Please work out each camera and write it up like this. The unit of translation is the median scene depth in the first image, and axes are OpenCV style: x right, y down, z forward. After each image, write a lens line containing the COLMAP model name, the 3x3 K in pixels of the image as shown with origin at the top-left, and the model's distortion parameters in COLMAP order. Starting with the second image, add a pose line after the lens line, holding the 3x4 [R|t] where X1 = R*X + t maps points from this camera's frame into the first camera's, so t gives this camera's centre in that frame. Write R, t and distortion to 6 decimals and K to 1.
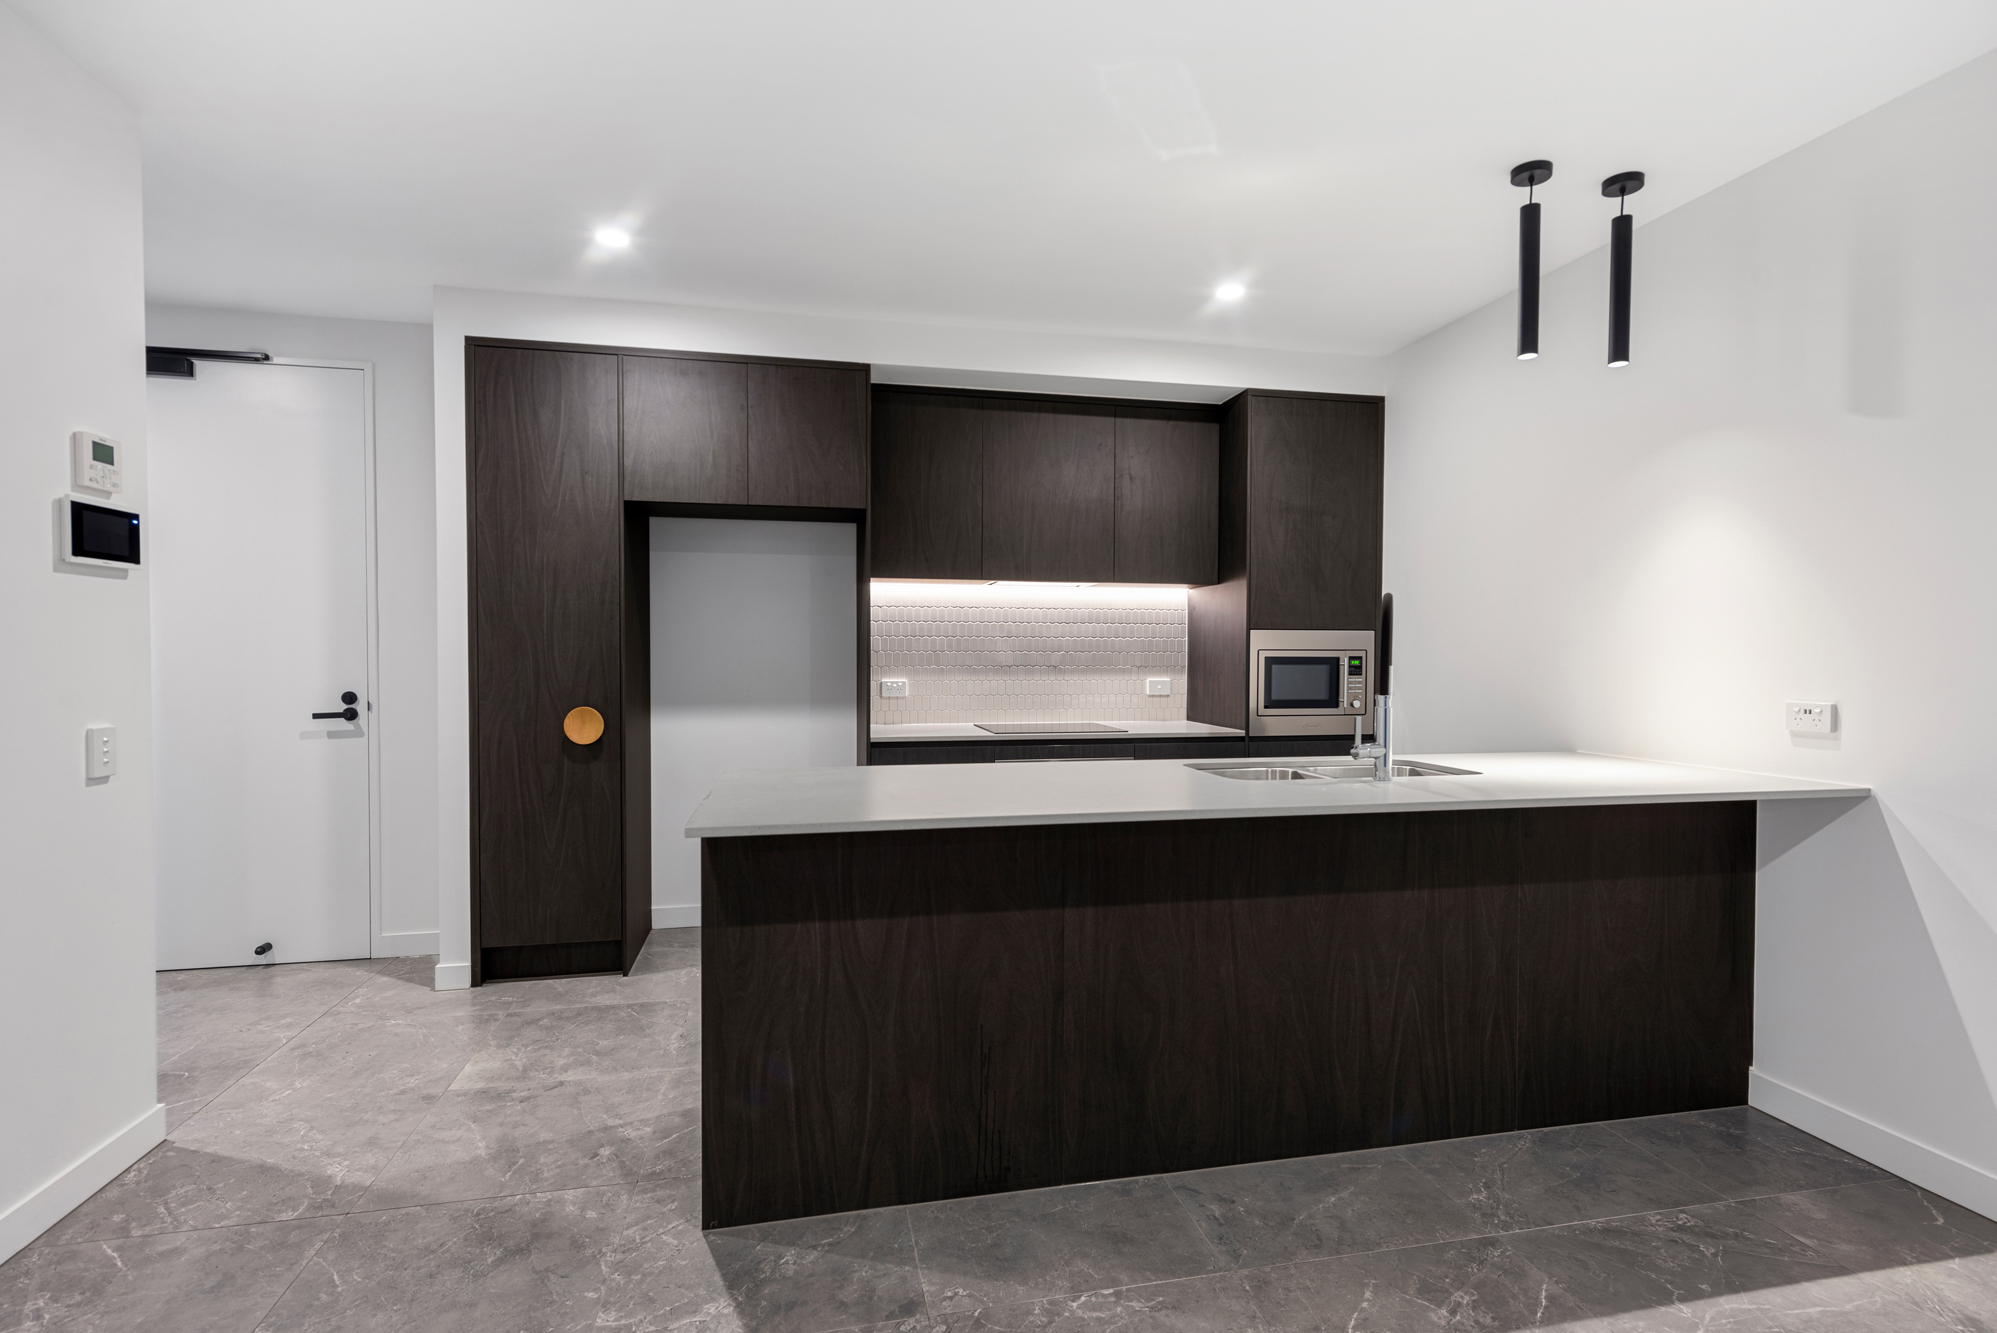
lens RADIAL K [[970.5, 0, 1003.6], [0, 970.5, 677.2], [0, 0, 1]] dist [0.008404, -0.000288]
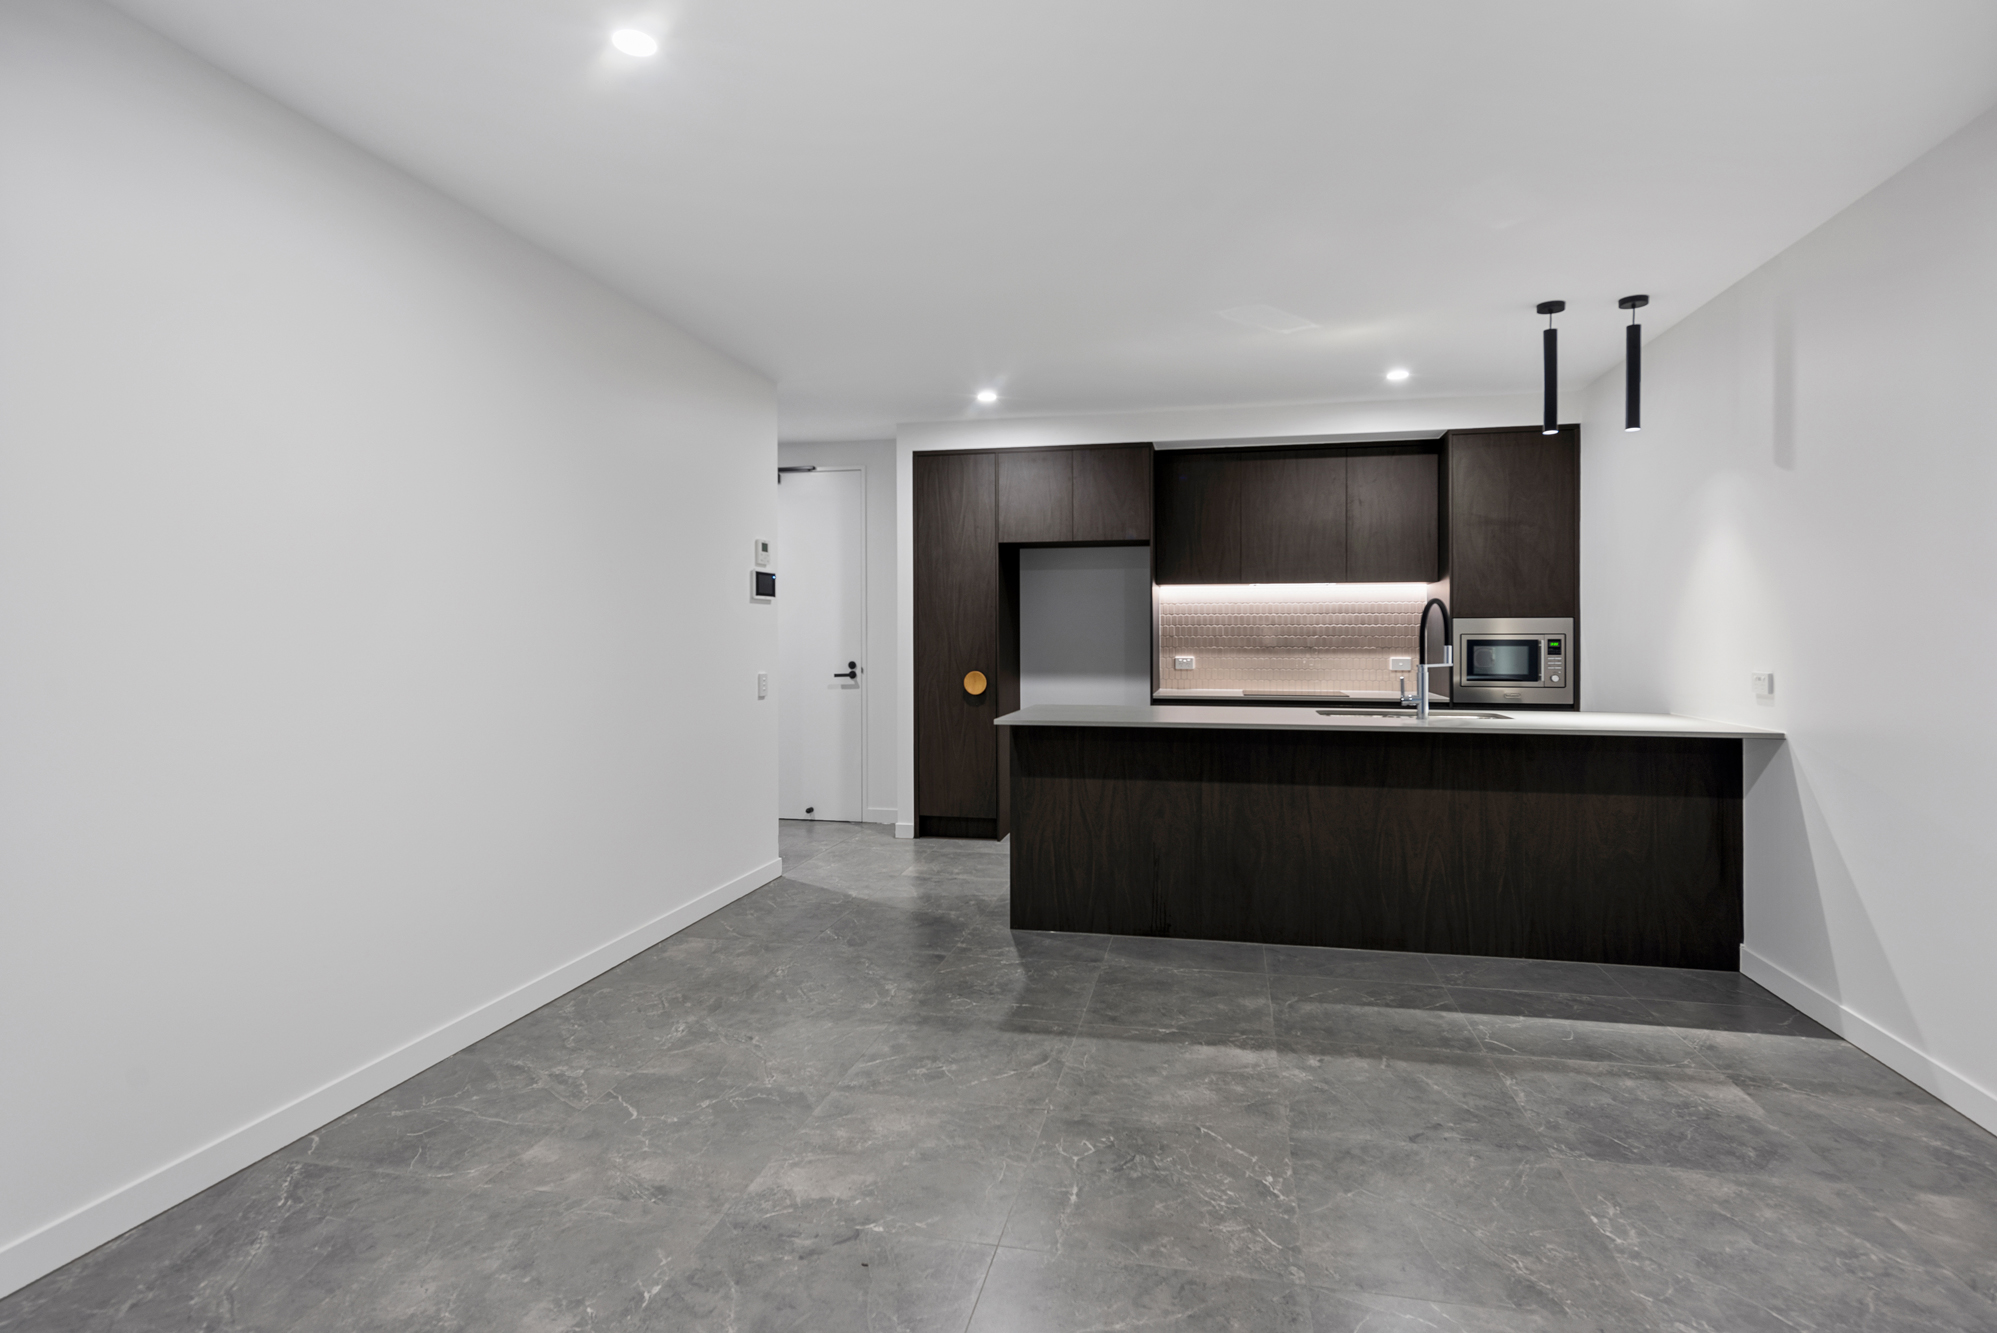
lens RADIAL K [[970.5, 0, 1003.6], [0, 970.5, 677.2], [0, 0, 1]] dist [0.008404, -0.000288]
pose [[0.912595, 0.014358, -0.408613, 0.275437], [-0.007245, 0.999794, 0.018948, 0.009360], [0.408801, -0.014332, 0.912511, -0.462493]]
